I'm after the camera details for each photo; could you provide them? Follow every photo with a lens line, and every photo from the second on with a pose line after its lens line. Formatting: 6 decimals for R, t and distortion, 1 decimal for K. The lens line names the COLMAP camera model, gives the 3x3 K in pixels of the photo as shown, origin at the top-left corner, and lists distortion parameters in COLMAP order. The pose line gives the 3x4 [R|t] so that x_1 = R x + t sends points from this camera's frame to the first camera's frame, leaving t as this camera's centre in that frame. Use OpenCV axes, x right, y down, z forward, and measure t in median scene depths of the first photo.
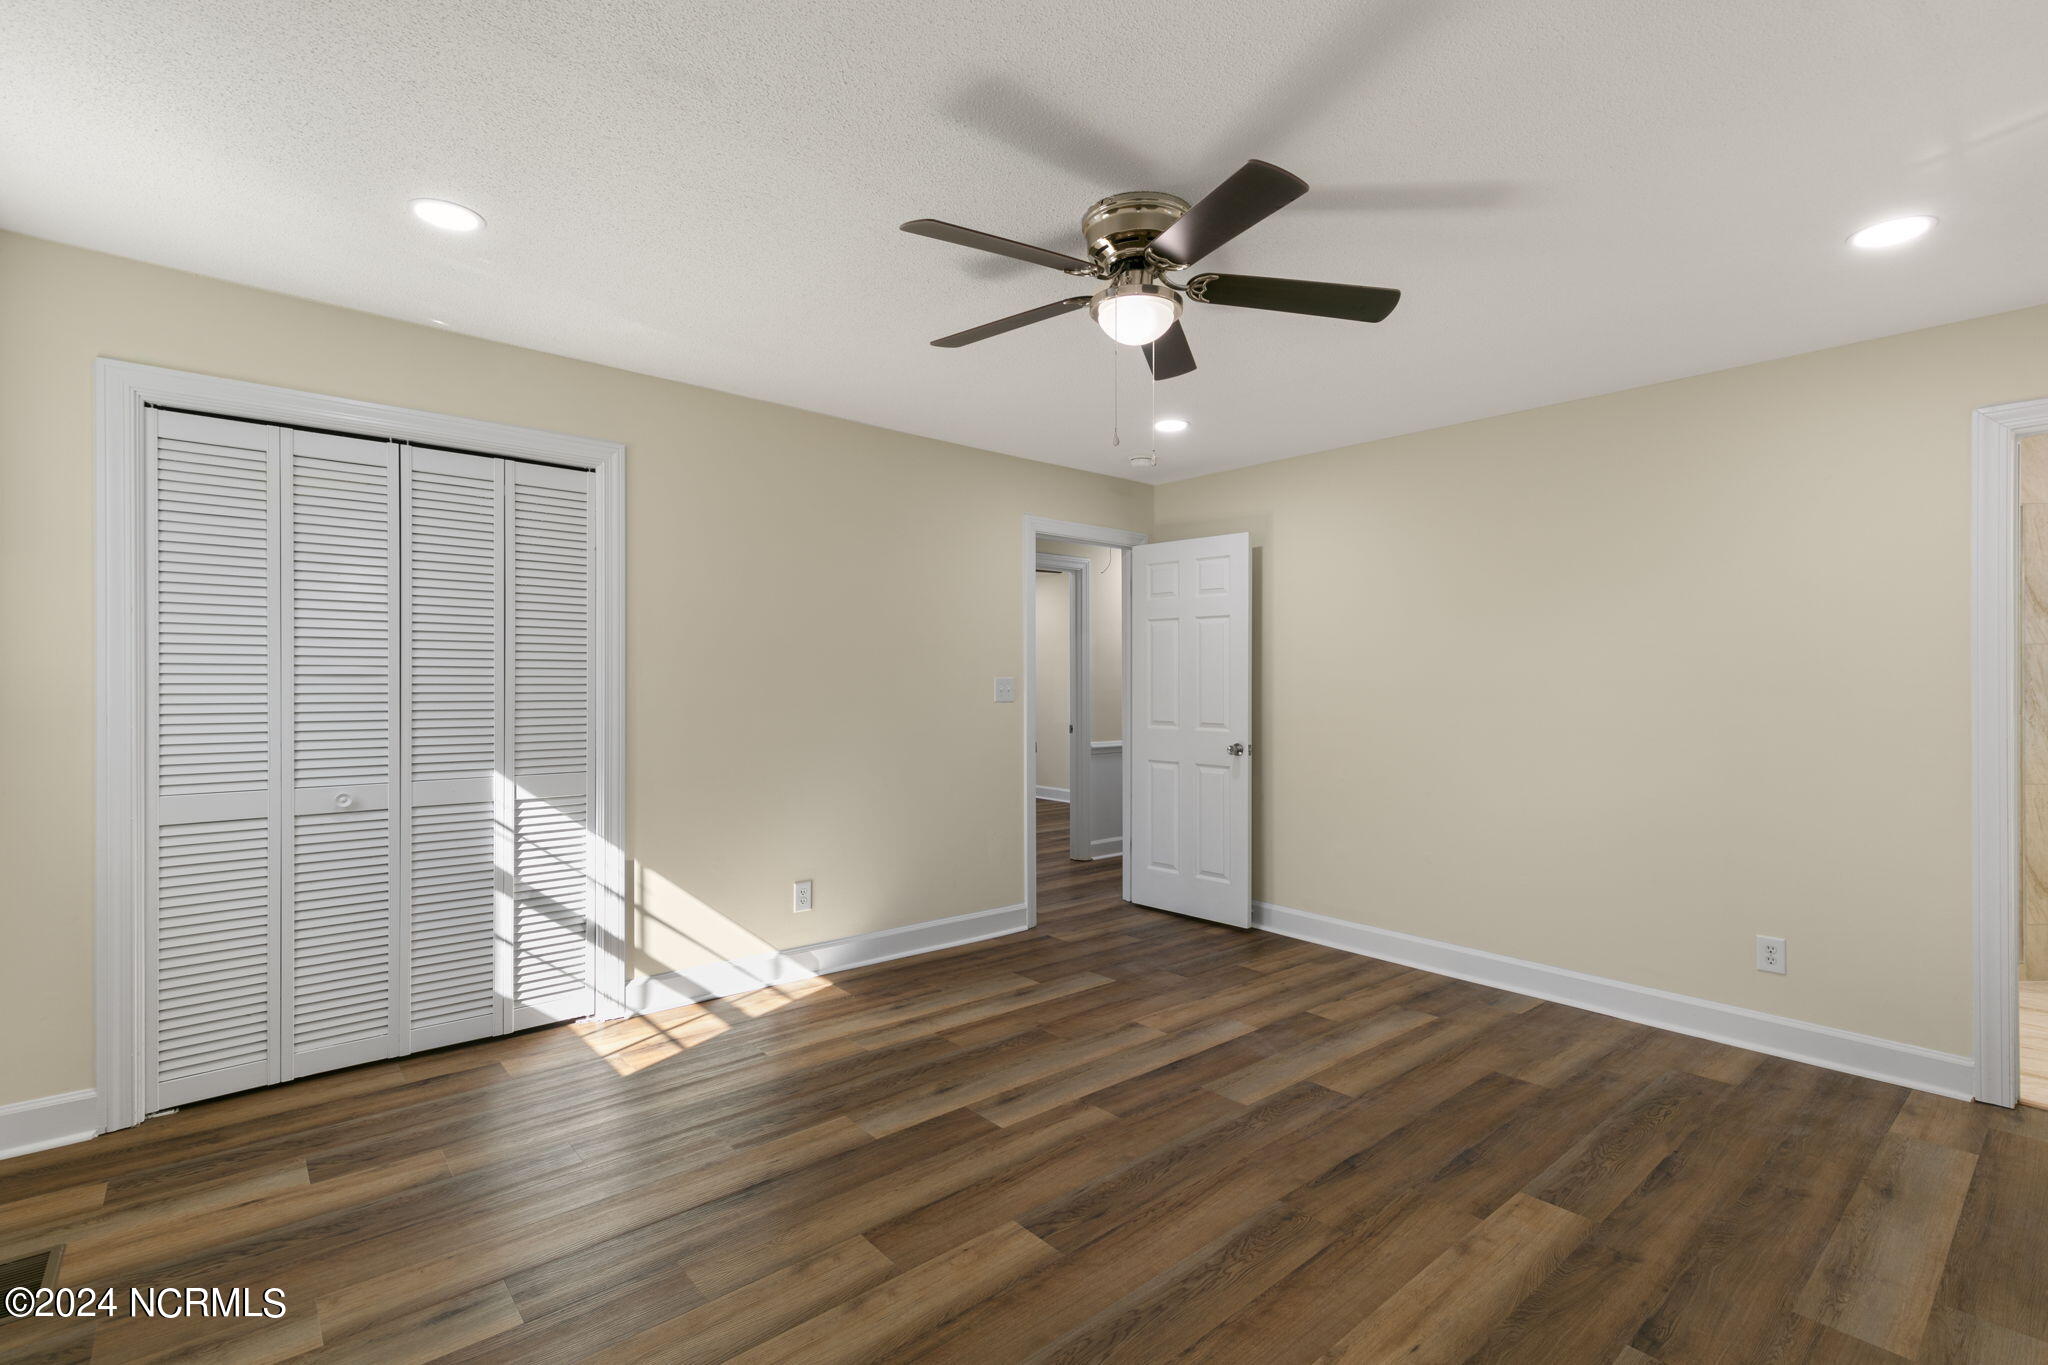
lens RADIAL K [[965.8, 0, 1039.7], [0, 965.8, 680.6], [0, 0, 1]] dist [-0.005496, -0.001800]
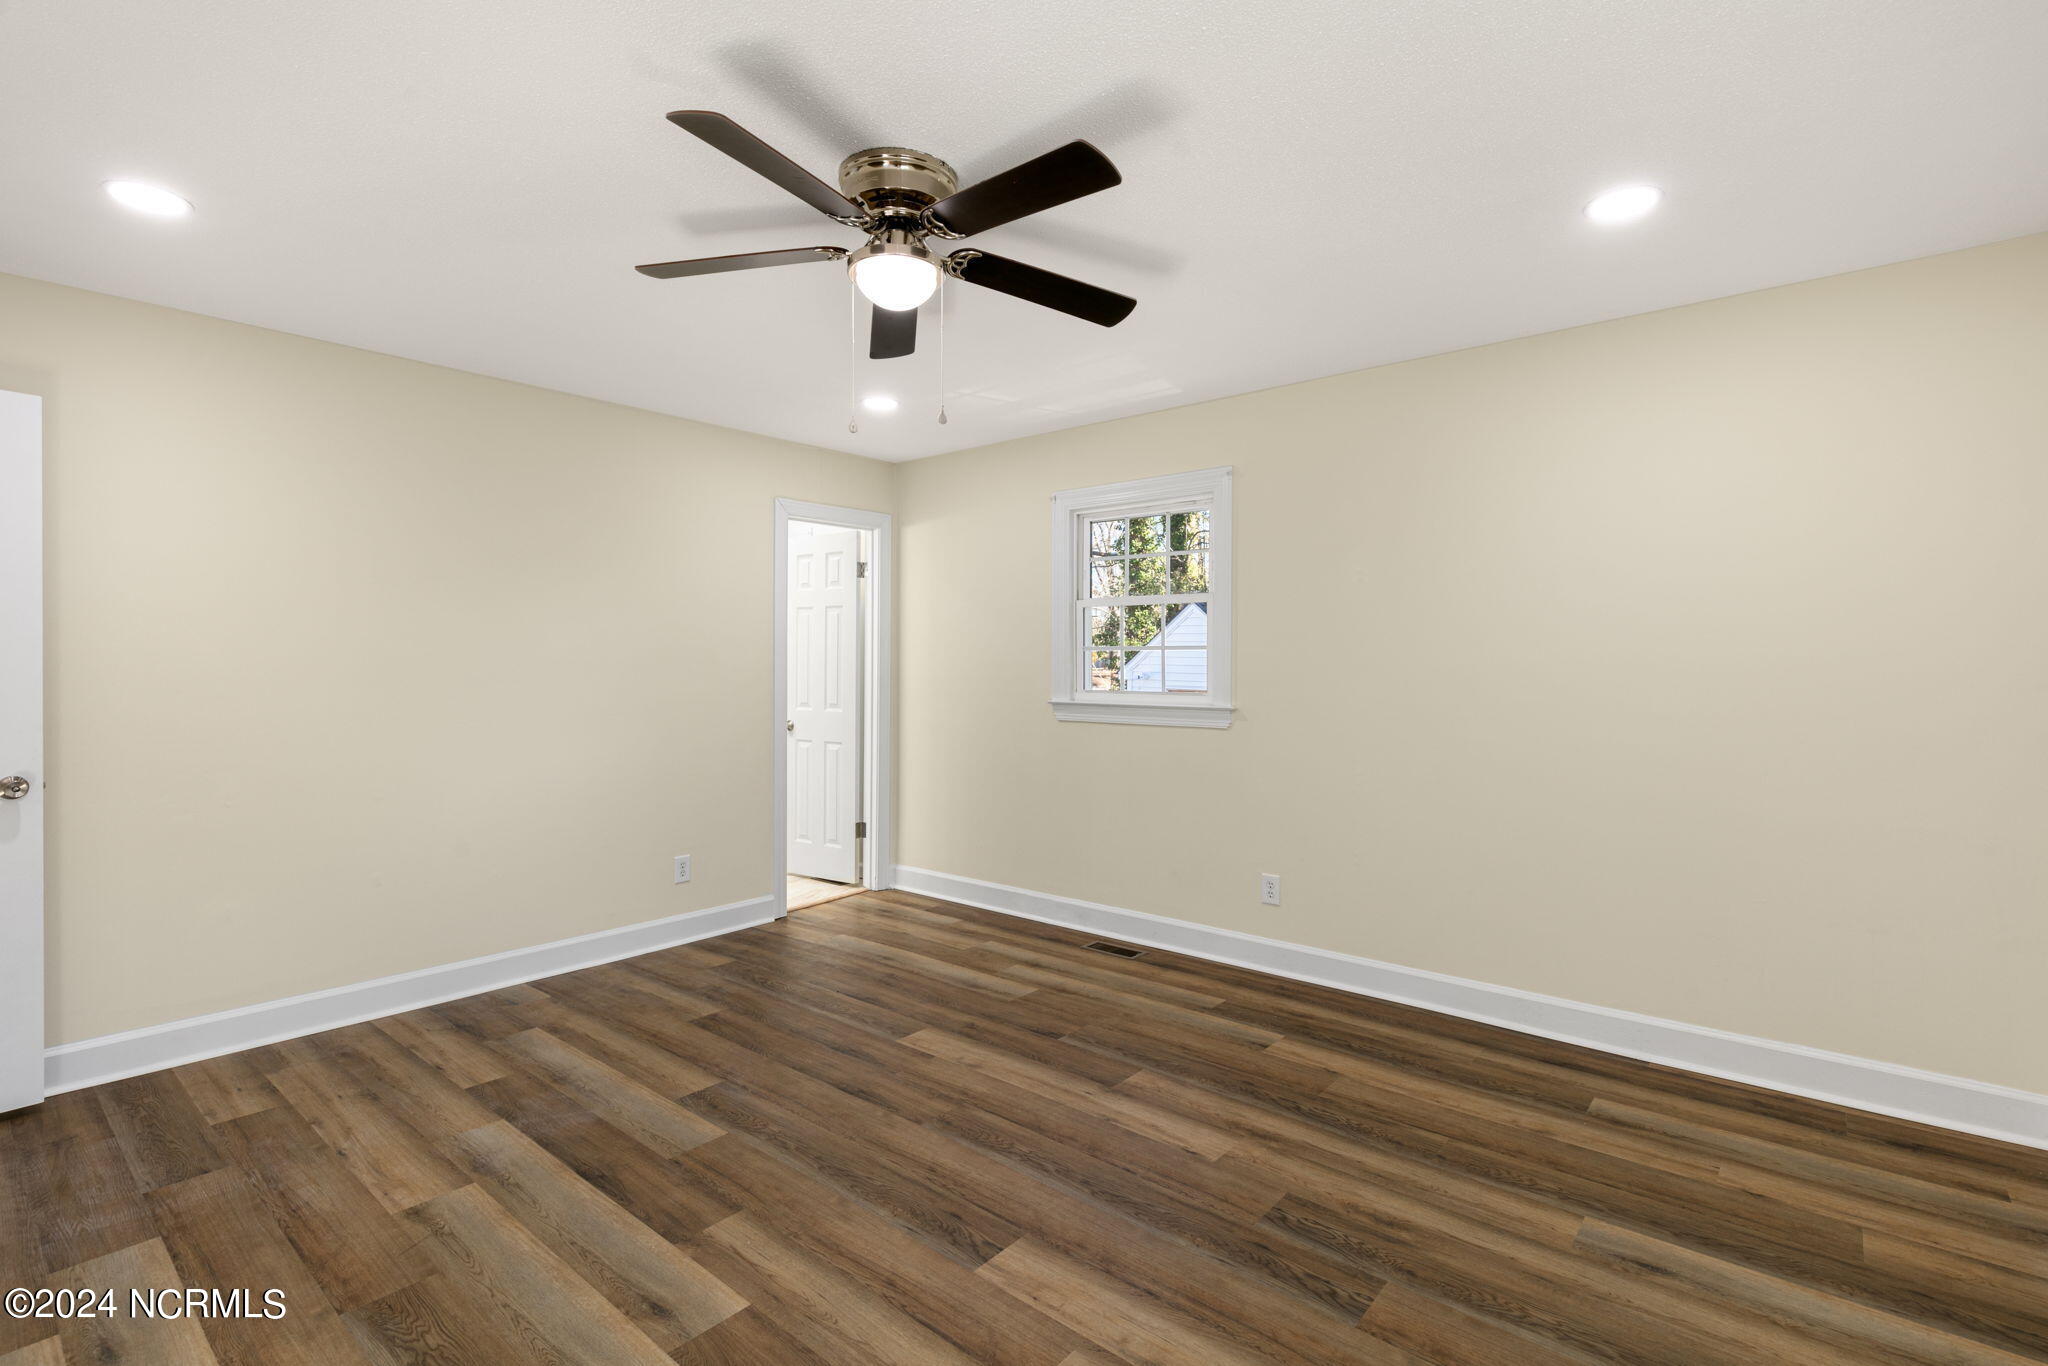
lens RADIAL K [[952.3, 0, 1029.6], [0, 952.3, 648.7], [0, 0, 1]] dist [0.002000, -0.000777]
pose [[-0.161577, 0.007299, 0.986833, -0.662724], [0.000187, 0.999973, -0.007365, -0.010297], [-0.986860, -0.001006, -0.161574, 0.789102]]
